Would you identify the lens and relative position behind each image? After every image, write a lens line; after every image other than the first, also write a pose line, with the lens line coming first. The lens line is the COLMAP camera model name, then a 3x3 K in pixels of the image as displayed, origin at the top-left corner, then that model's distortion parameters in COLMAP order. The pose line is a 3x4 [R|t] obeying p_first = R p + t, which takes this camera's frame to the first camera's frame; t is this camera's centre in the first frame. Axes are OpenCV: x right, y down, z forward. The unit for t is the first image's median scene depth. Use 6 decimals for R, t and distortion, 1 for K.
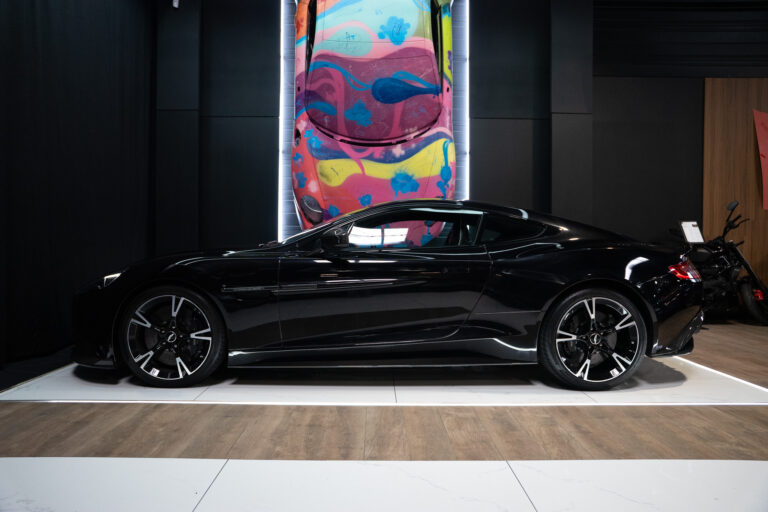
lens RADIAL K [[575.2, 0, 382.1], [0, 575.2, 257.5], [0, 0, 1]] dist [-0.060553, 0.024476]
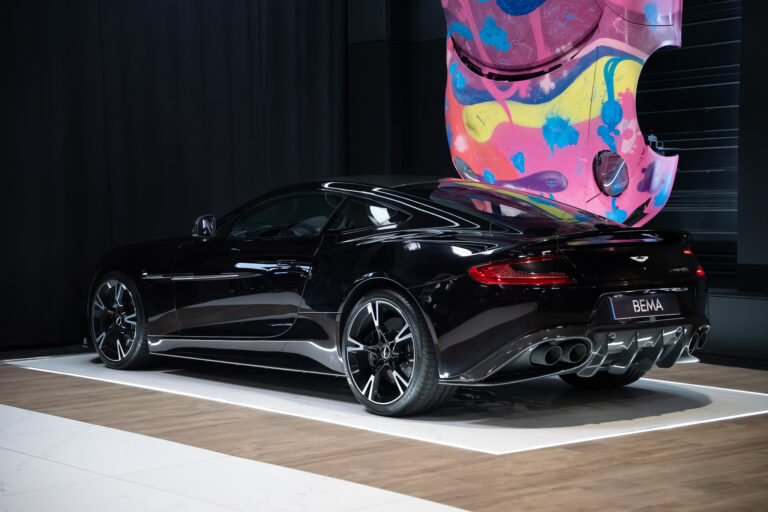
lens RADIAL K [[1379.6, 0, 382.1], [0, 1379.6, 254.9], [0, 0, 1]] dist [0.441433, 0.000000]
pose [[0.646154, 0.022187, -0.762884, 1.201925], [-0.009593, 0.999734, 0.020950, -0.024231], [0.763147, -0.006219, 0.646195, -0.182151]]
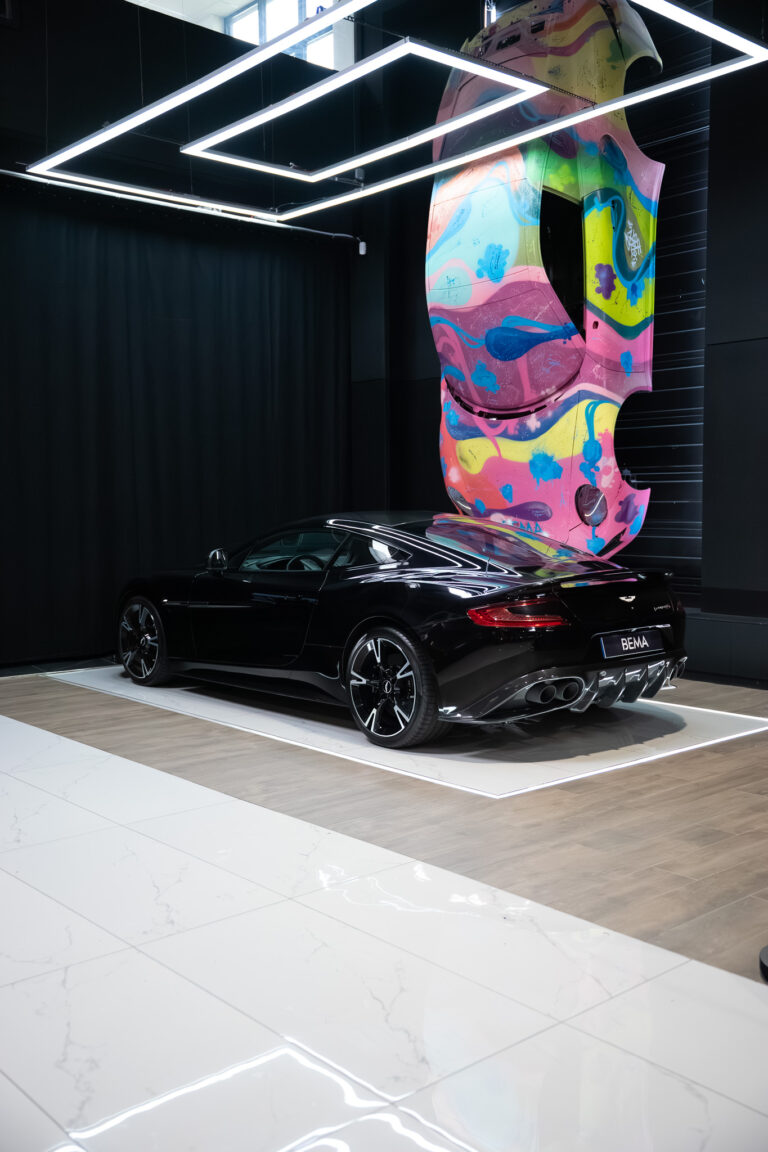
lens RADIAL K [[1139.1, 0, 386.6], [0, 1139.1, 570.8], [0, 0, 1]] dist [0.099697, 0.000000]
pose [[0.650368, 0.041620, -0.758478, 1.066879], [-0.008487, 0.998834, 0.047532, -0.072380], [0.759572, -0.024476, 0.649962, -0.072717]]
